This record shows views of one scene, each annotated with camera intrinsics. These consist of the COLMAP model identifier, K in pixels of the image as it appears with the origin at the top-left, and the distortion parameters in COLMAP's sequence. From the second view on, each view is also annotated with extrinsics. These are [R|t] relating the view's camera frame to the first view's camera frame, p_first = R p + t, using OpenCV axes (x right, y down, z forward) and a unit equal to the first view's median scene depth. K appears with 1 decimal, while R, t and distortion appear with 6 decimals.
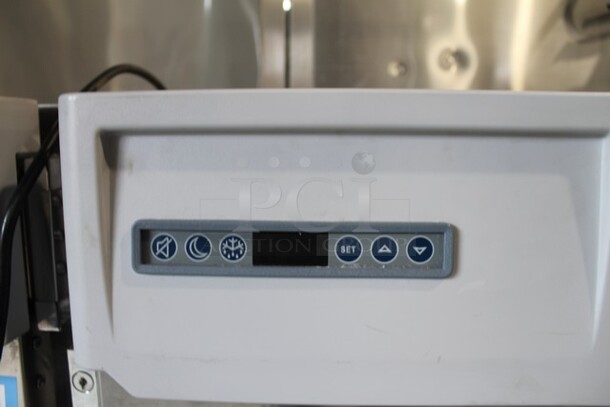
lens RADIAL K [[504.4, 0, 305.0], [0, 504.4, 203.5], [0, 0, 1]] dist [-0.137453, 0.110826]
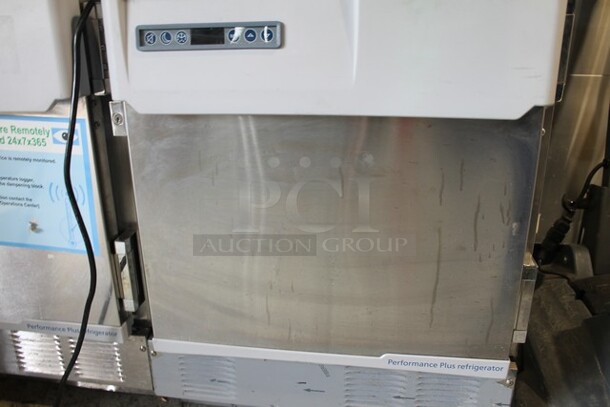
lens RADIAL K [[504.4, 0, 305.0], [0, 504.4, 203.5], [0, 0, 1]] dist [-0.137453, 0.110826]
pose [[0.996035, 0.017897, -0.087140, 0.573455], [-0.000589, 0.980858, 0.194723, 0.372713], [0.088957, -0.193900, 0.976980, -1.137561]]
